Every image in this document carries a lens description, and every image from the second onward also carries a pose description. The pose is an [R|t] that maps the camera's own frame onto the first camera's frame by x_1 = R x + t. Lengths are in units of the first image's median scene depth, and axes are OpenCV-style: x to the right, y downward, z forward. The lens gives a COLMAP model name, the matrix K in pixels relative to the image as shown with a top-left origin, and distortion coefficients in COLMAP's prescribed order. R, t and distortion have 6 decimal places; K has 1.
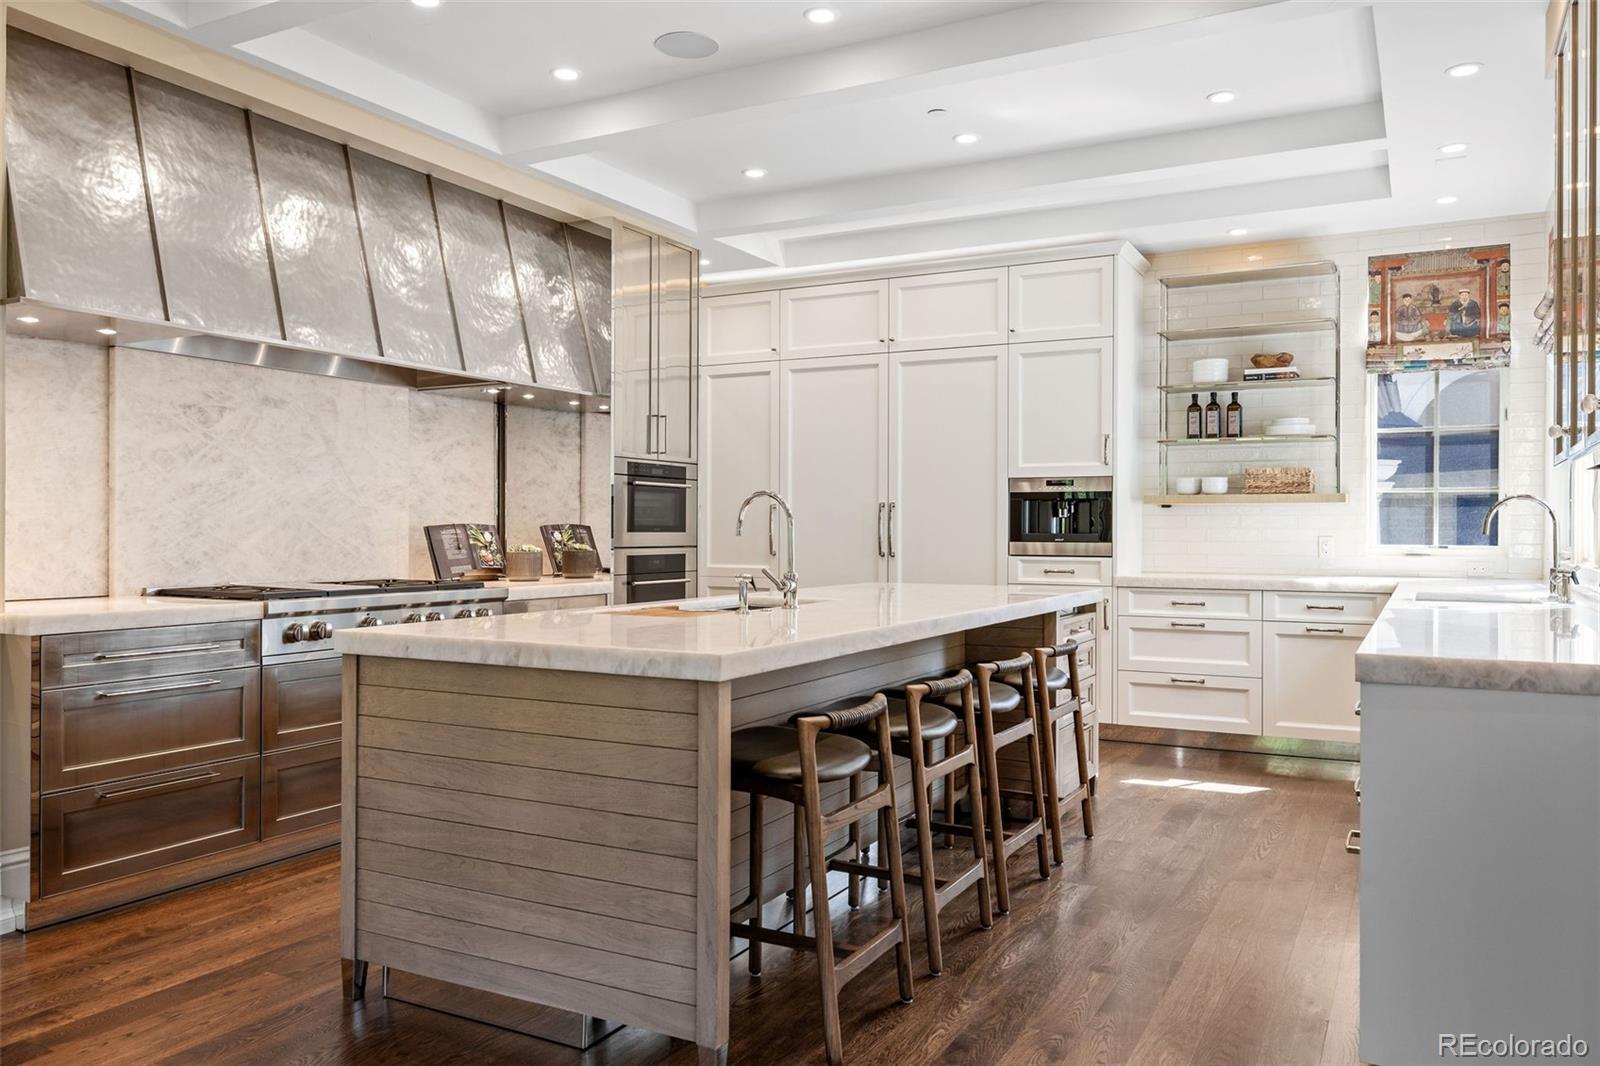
lens RADIAL K [[1191.6, 0, 799.0], [0, 1191.6, 527.7], [0, 0, 1]] dist [0.002525, 0.005070]
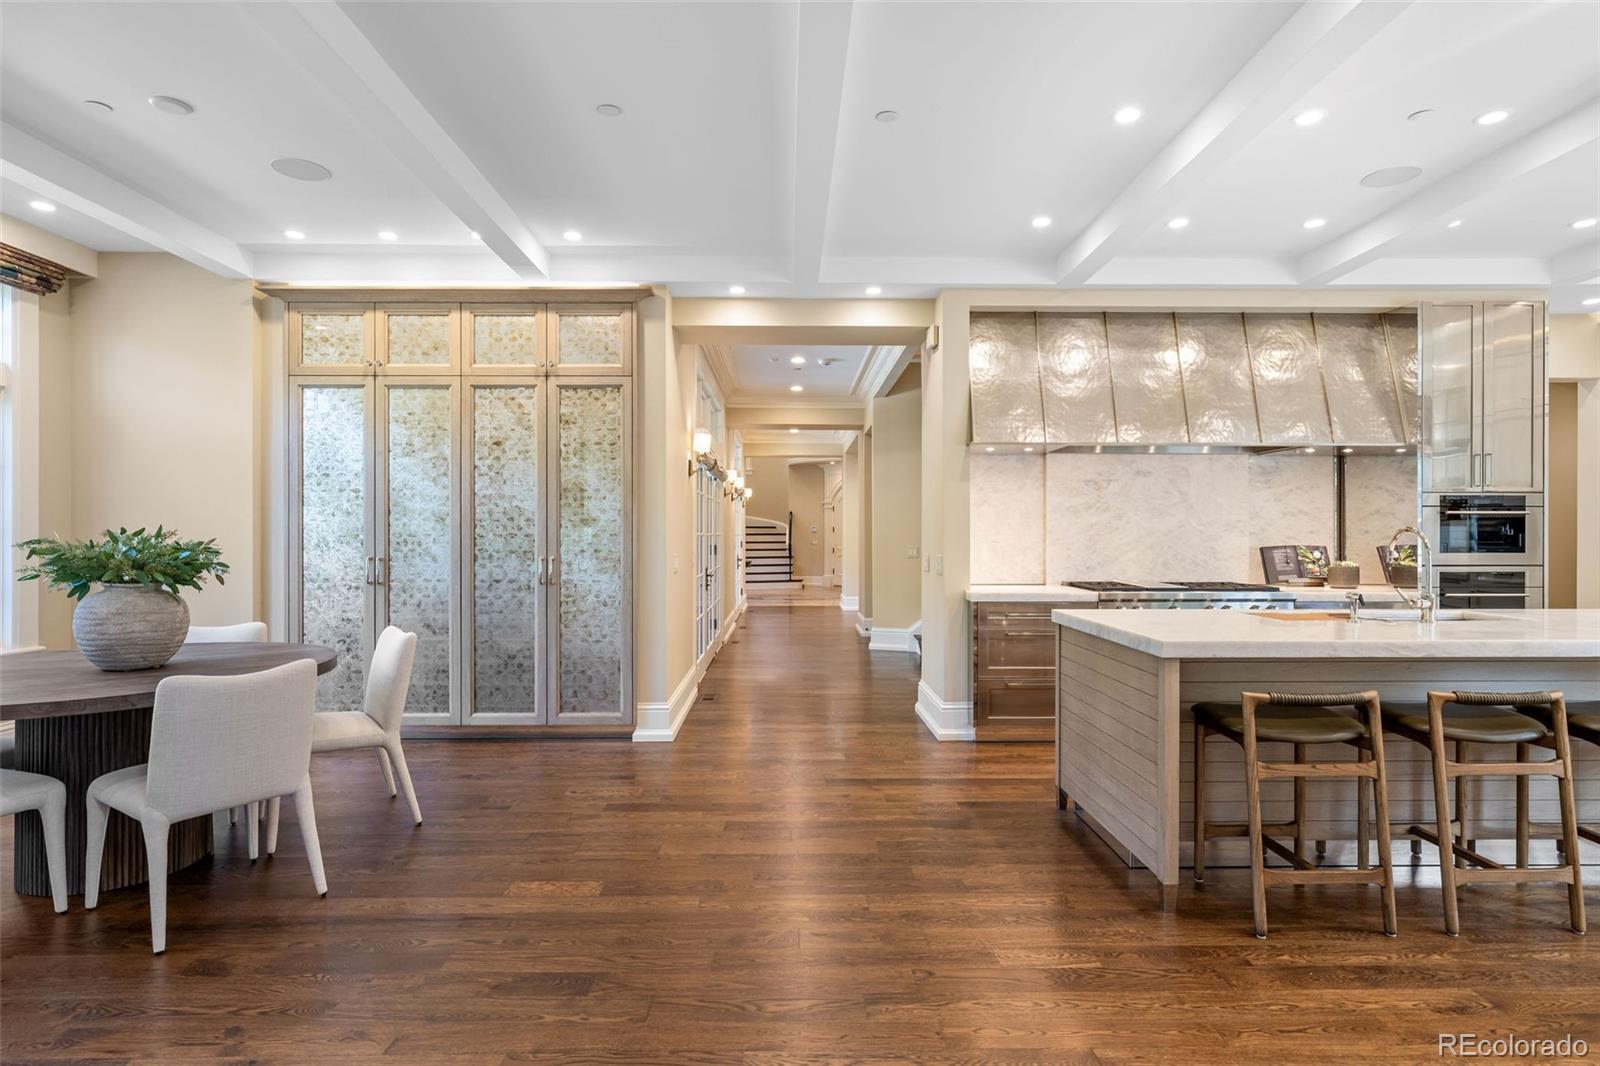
lens RADIAL K [[821.5, 0, 798.2], [0, 821.5, 534.9], [0, 0, 1]] dist [-0.003229, -0.000678]
pose [[0.487326, -0.002492, -0.873217, 0.313798], [0.002776, 0.999995, -0.001304, -0.017745], [0.873216, -0.001789, 0.487331, 0.011627]]
